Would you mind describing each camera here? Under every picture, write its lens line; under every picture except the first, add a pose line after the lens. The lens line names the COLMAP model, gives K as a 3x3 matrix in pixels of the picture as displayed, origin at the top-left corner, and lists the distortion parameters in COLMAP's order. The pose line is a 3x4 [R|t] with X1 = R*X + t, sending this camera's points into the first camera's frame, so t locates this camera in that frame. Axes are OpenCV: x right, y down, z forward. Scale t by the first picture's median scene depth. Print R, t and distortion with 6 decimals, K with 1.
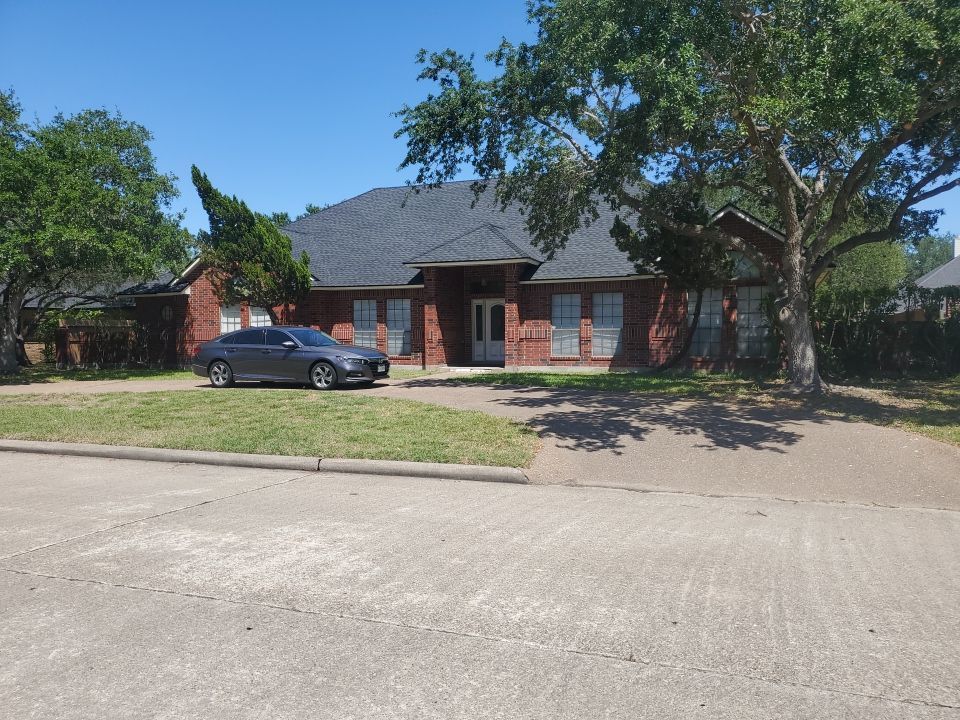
lens RADIAL K [[749.3, 0, 515.0], [0, 749.3, 356.8], [0, 0, 1]] dist [0.067333, -0.108303]
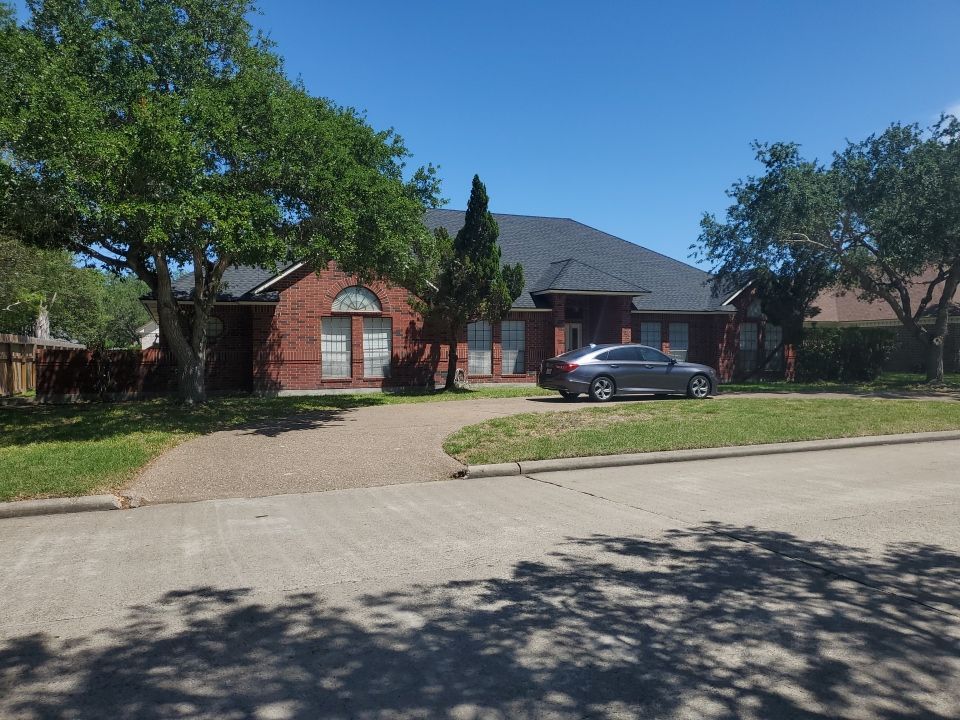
lens RADIAL K [[749.3, 0, 515.0], [0, 749.3, 356.8], [0, 0, 1]] dist [0.067333, -0.108303]
pose [[0.707615, 0.002102, 0.706595, -0.979568], [0.022745, 0.999410, -0.025751, 0.001332], [-0.706232, 0.034294, 0.707149, 0.275080]]
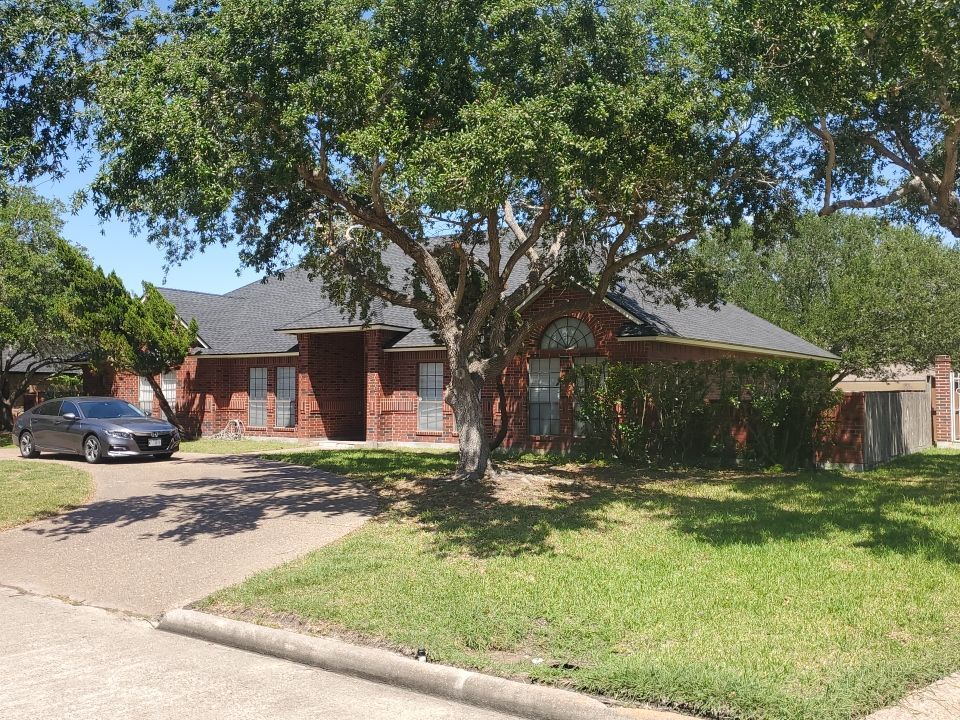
lens RADIAL K [[879.1, 0, 559.3], [0, 879.1, 358.7], [0, 0, 1]] dist [-0.004655, -0.010767]
pose [[0.979958, 0.000167, -0.199202, 0.435036], [-0.014857, 0.997276, -0.072255, -0.014025], [0.198648, 0.073766, 0.977291, -0.011279]]
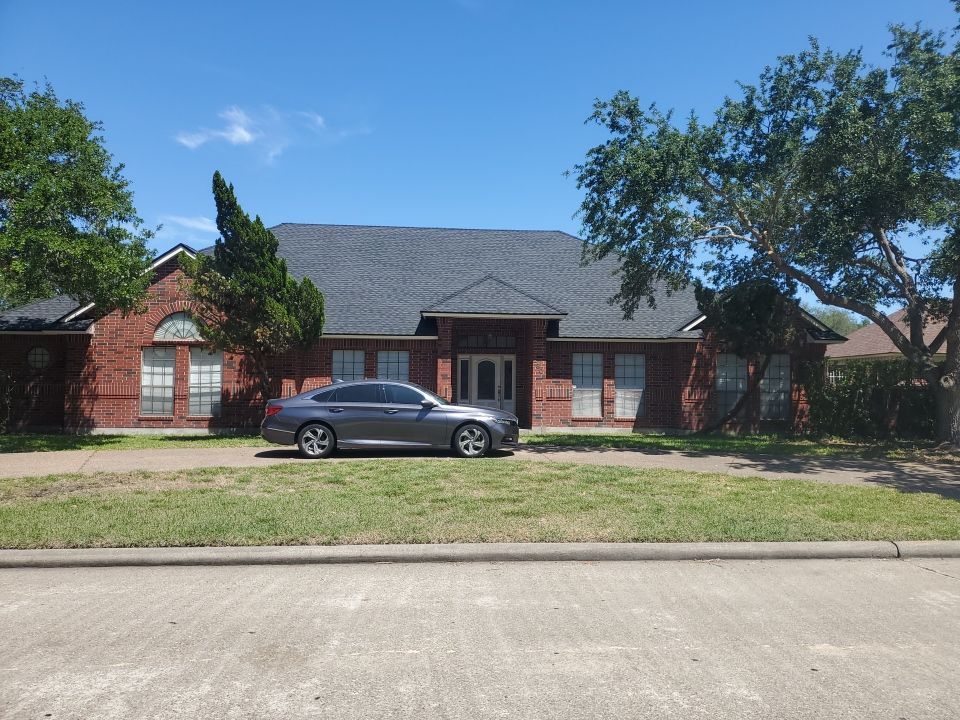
lens RADIAL K [[750.3, 0, 514.7], [0, 750.3, 320.2], [0, 0, 1]] dist [0.077052, -0.116767]
pose [[0.907743, 0.056261, 0.415737, -0.429257], [-0.003587, 0.991972, -0.126410, -0.001987], [-0.419512, 0.113256, 0.900657, 0.156879]]
